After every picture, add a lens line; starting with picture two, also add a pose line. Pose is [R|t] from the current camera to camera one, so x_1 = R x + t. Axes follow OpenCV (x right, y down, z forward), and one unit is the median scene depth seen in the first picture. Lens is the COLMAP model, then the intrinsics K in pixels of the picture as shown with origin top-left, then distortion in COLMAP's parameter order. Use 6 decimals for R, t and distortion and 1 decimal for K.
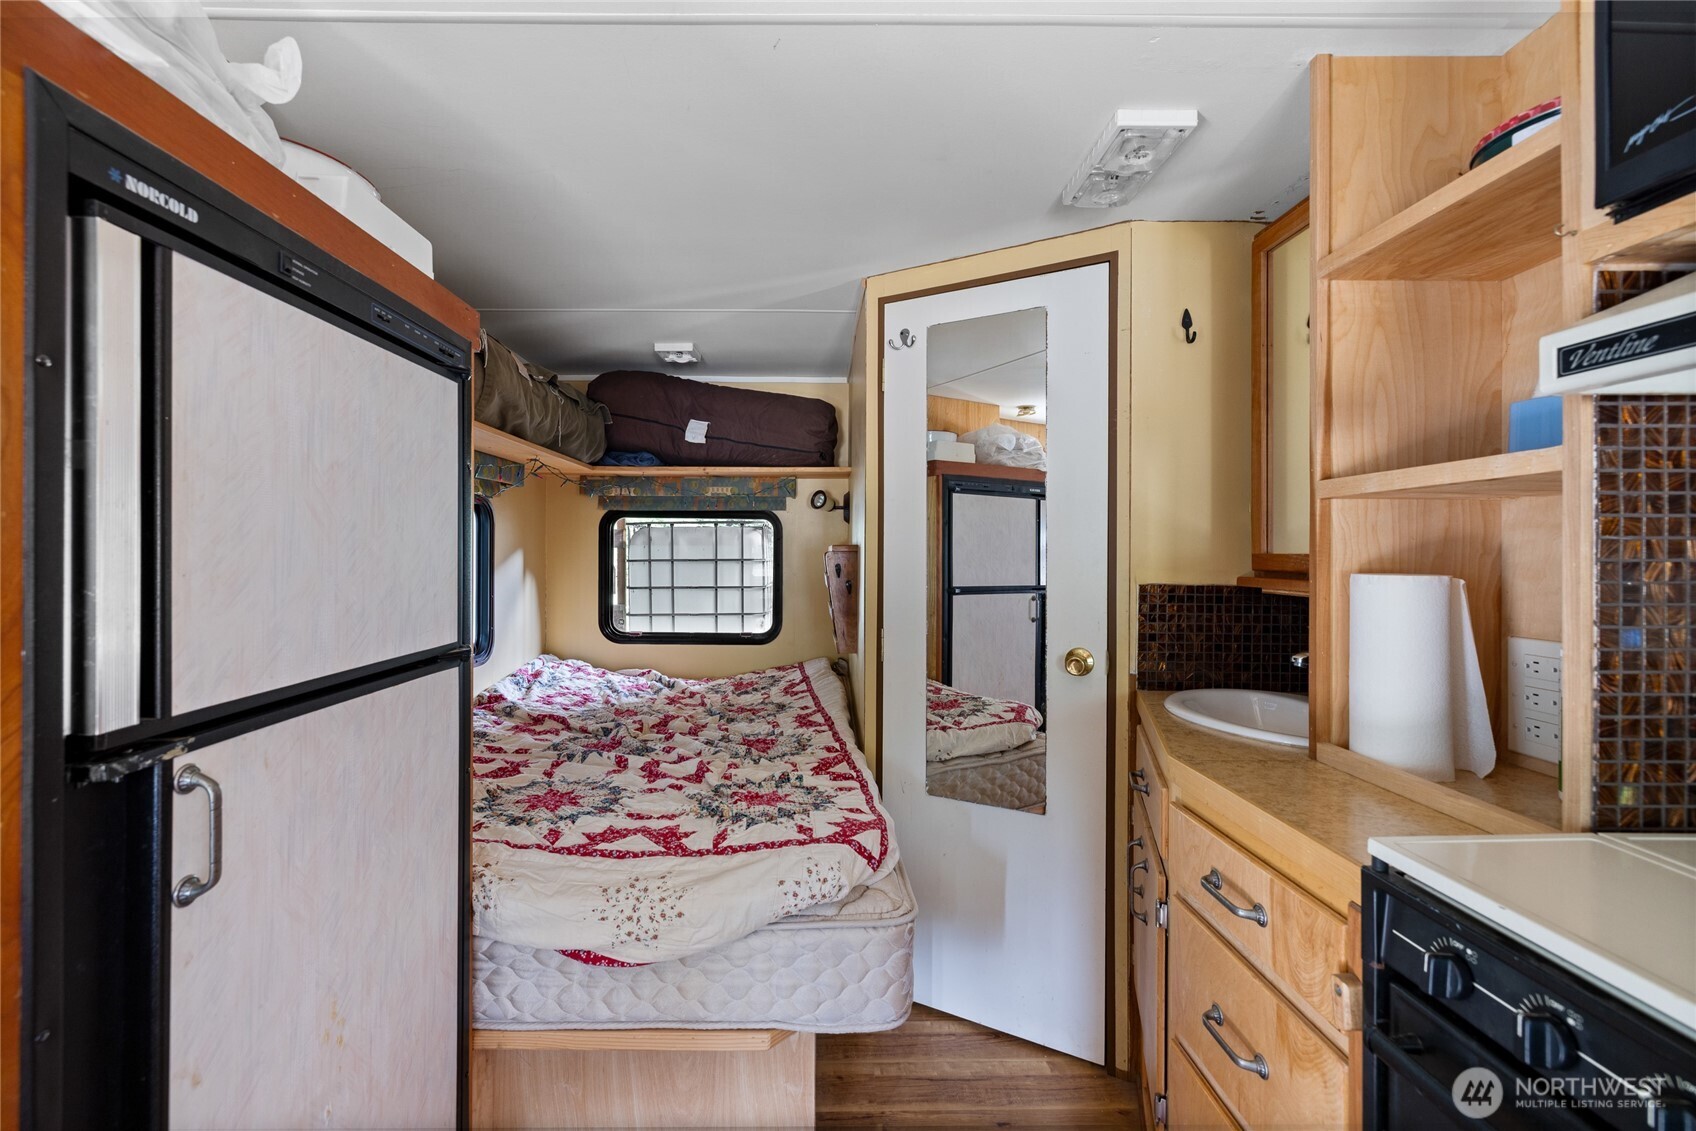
lens RADIAL K [[710.9, 0, 845.8], [0, 710.9, 554.6], [0, 0, 1]] dist [0.004879, -0.000599]
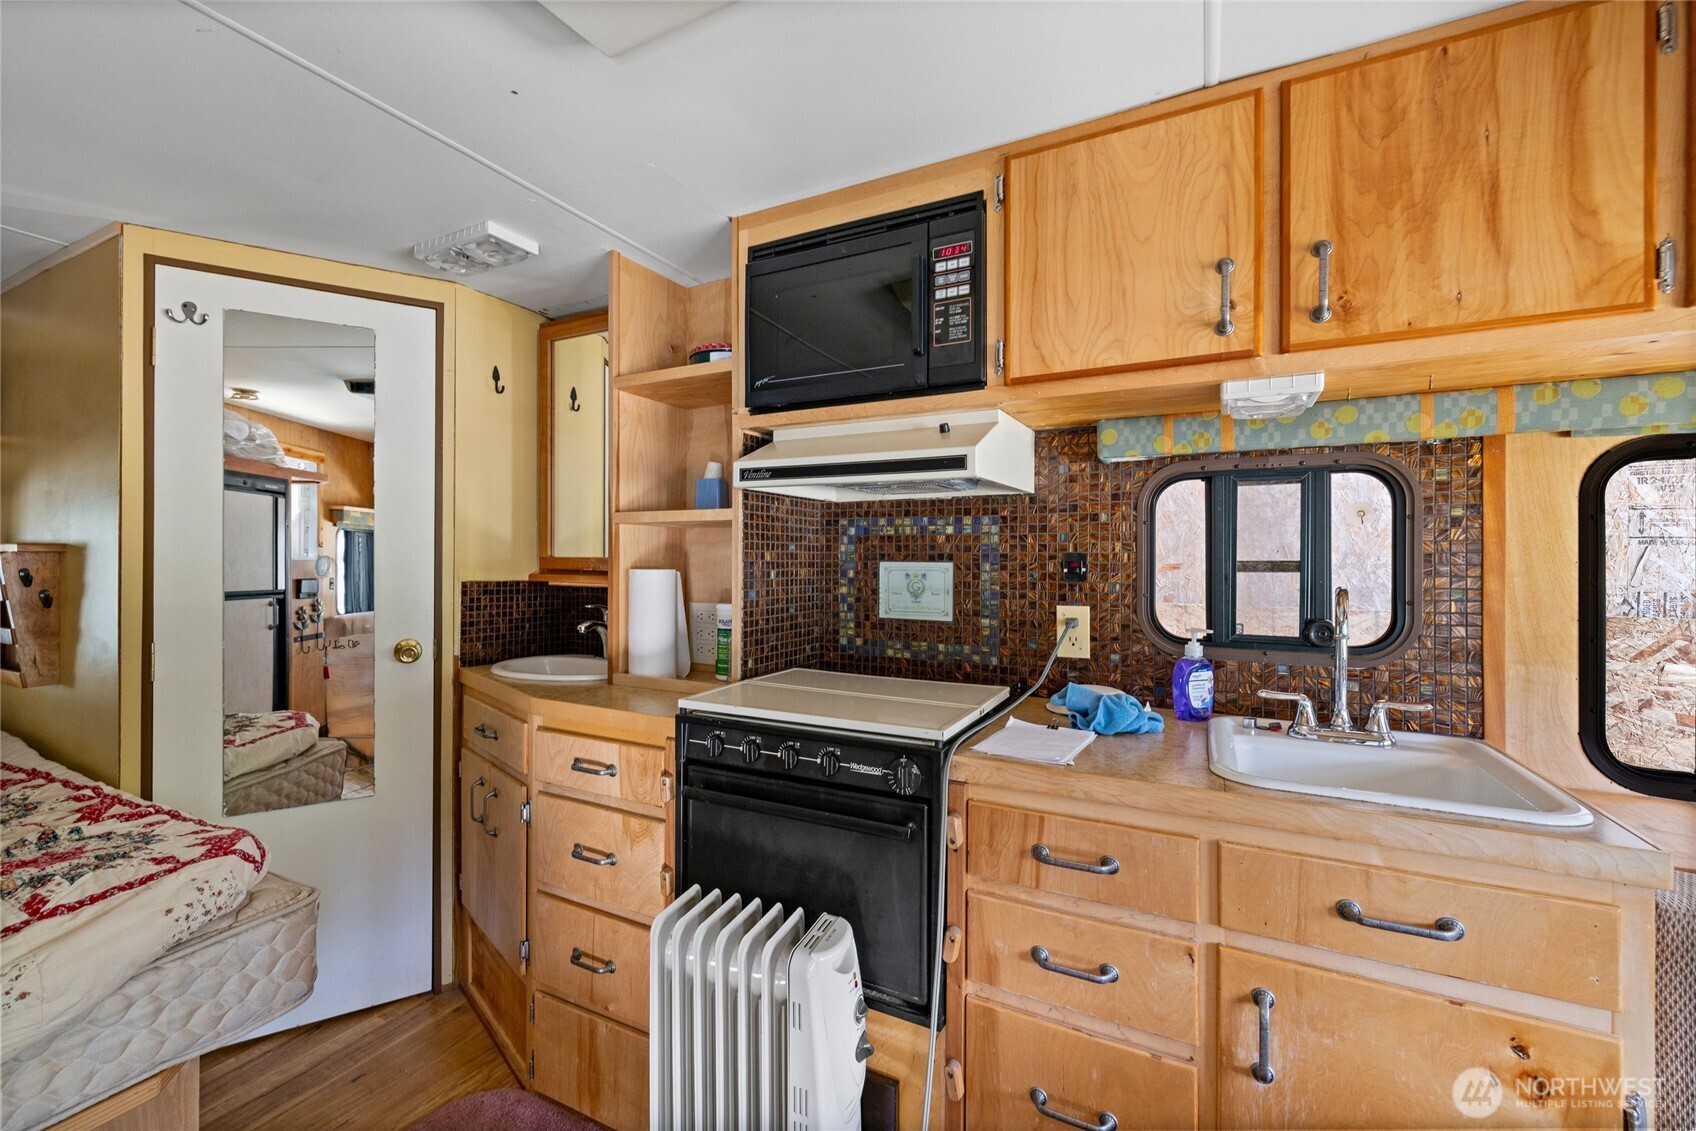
lens RADIAL K [[710.9, 0, 842.2], [0, 710.9, 561.4], [0, 0, 1]] dist [0.004879, -0.000599]
pose [[0.464501, -0.002821, 0.885568, -0.480441], [-0.002926, 0.999985, 0.004720, -0.000939], [-0.885568, -0.004784, 0.464485, -0.195462]]
